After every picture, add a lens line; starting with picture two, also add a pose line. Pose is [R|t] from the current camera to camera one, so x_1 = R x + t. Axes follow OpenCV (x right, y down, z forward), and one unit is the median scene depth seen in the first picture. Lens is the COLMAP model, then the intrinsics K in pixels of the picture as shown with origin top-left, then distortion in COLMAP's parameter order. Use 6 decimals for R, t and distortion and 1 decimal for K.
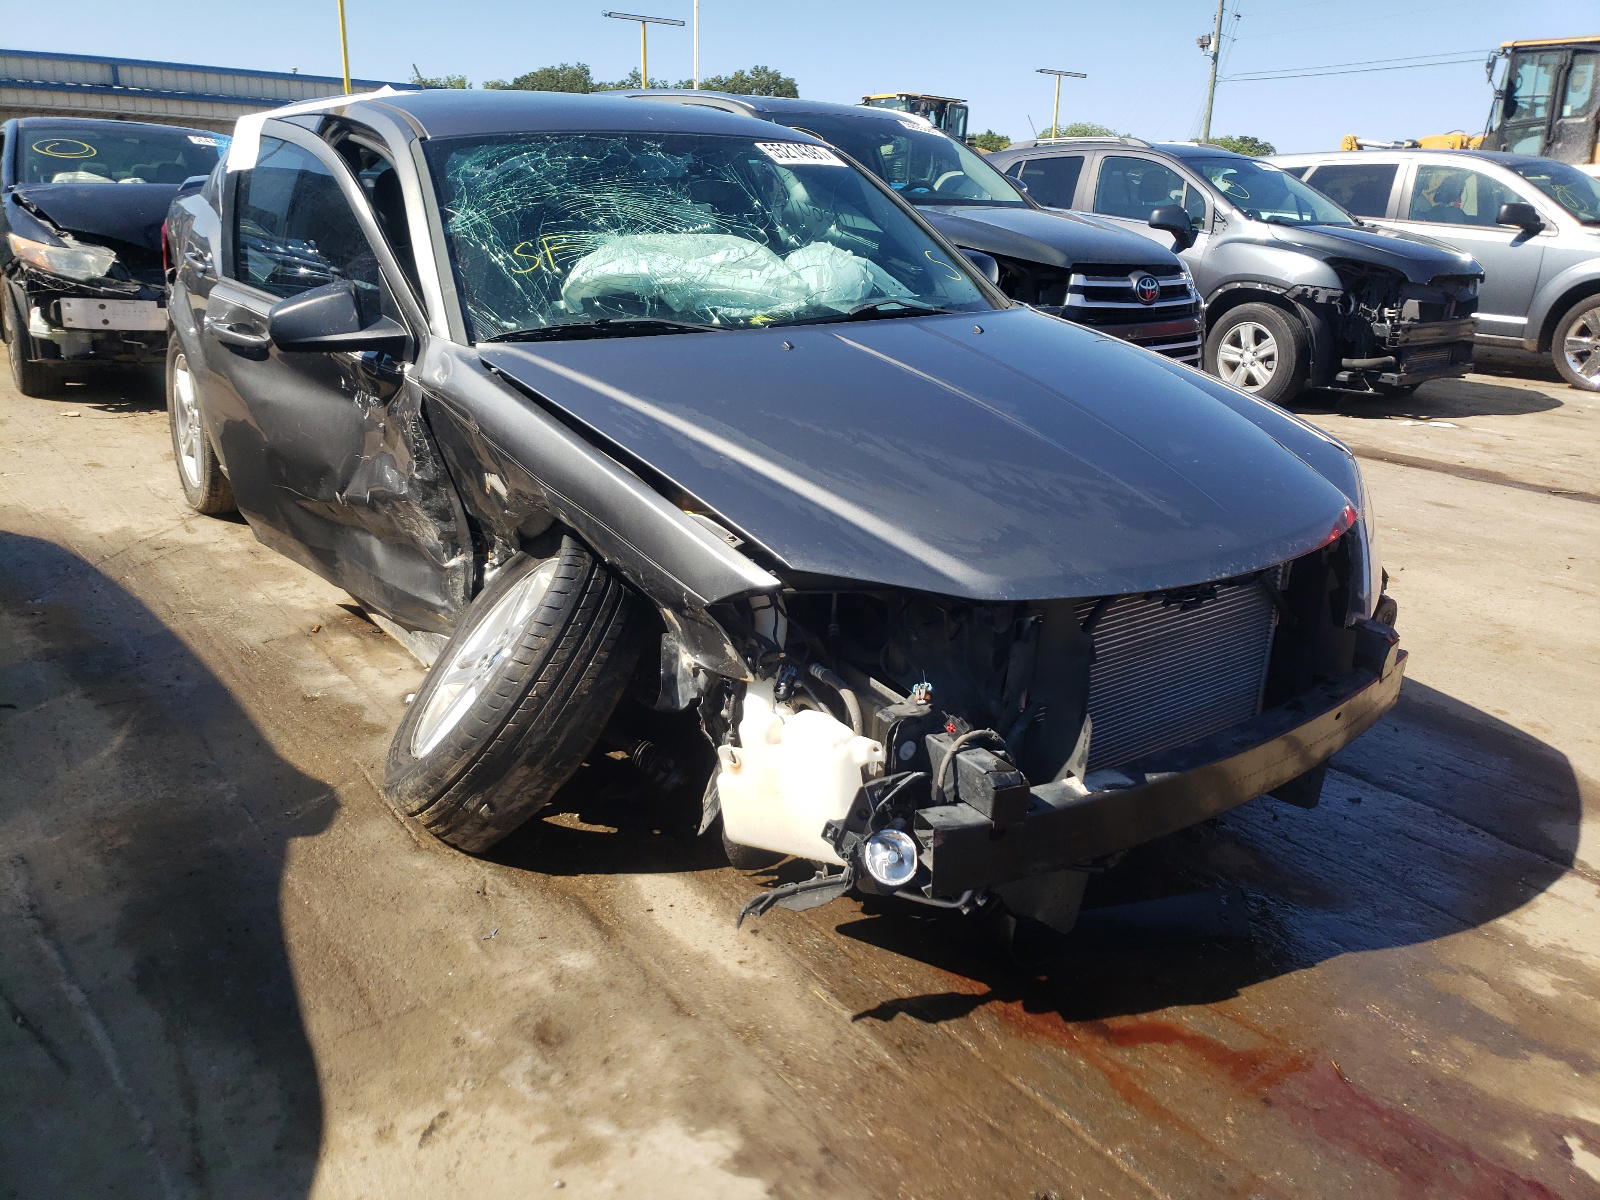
lens RADIAL K [[1389.7, 0, 799.2], [0, 1389.7, 529.4], [0, 0, 1]] dist [0.386694, -0.670681]
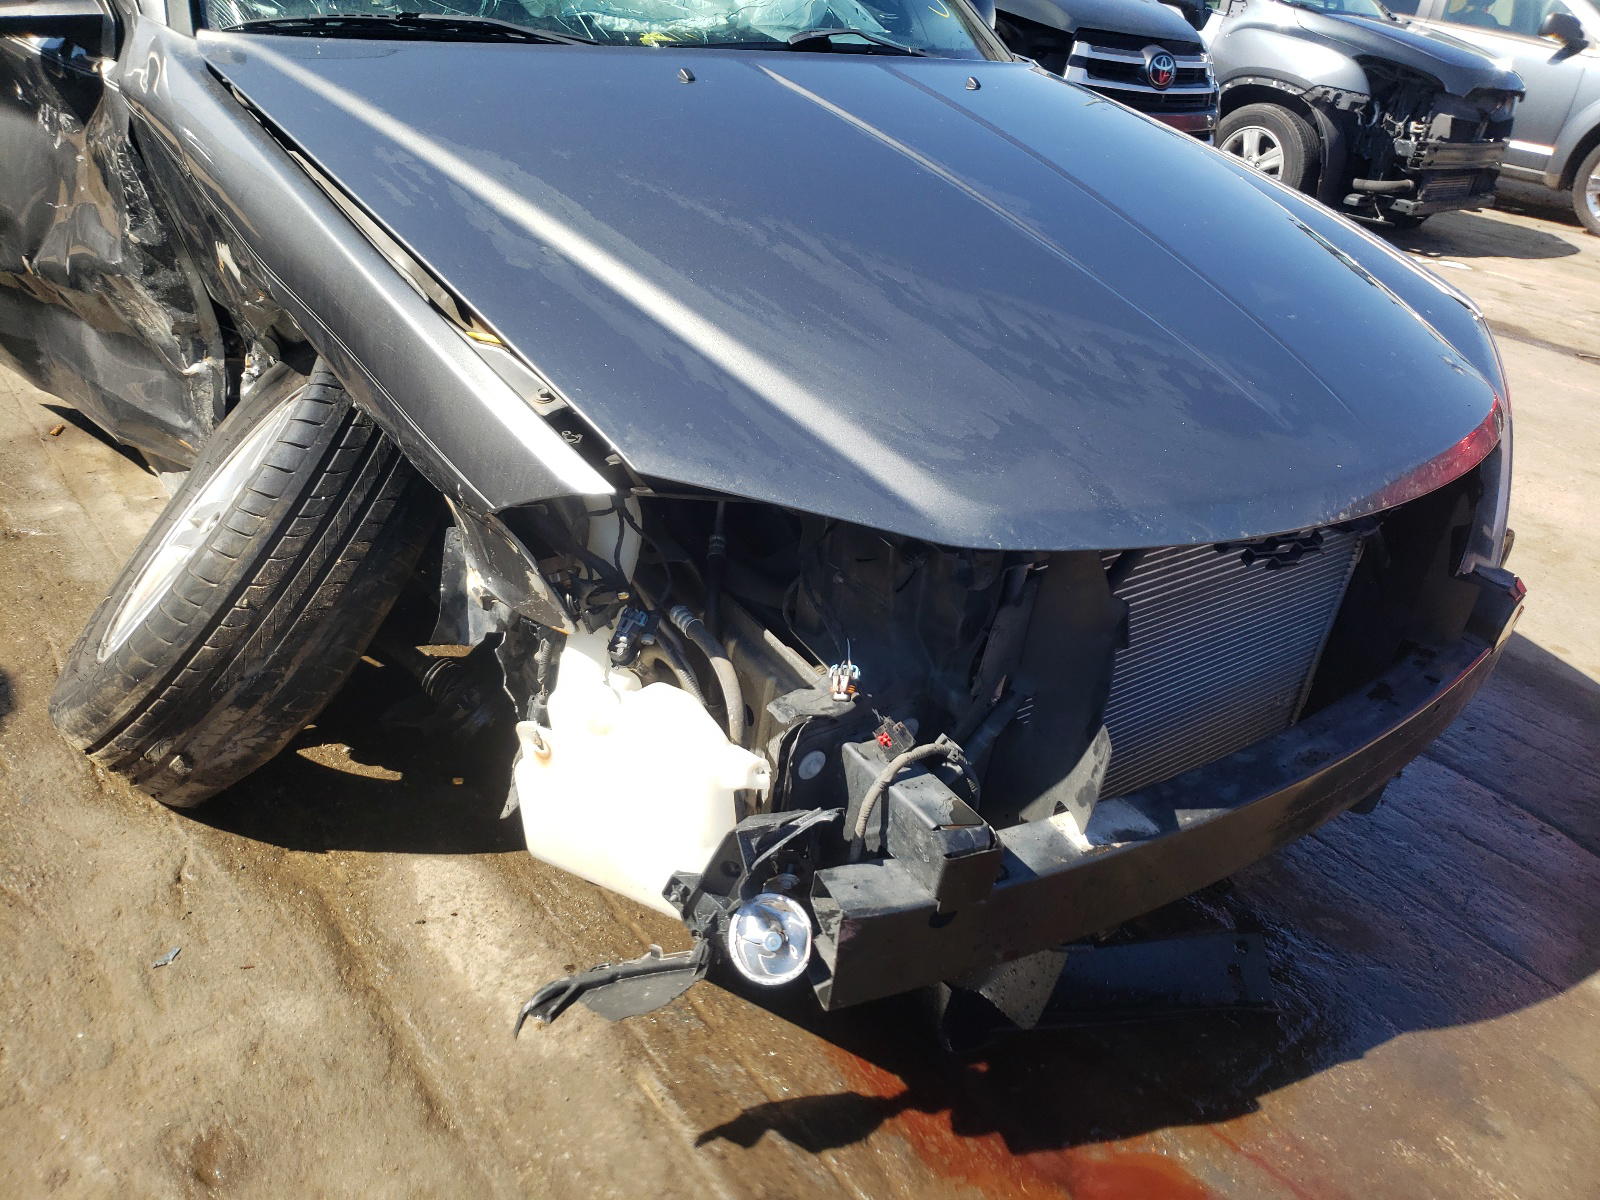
lens RADIAL K [[1418.4, 0, 800.0], [0, 1418.4, 600.0], [0, 0, 1]] dist [0.102111, -0.127688]
pose [[0.996281, 0.066826, 0.054392, 0.028677], [-0.076072, 0.978629, 0.191045, -0.029499], [-0.040463, -0.194472, 0.980073, 0.350896]]
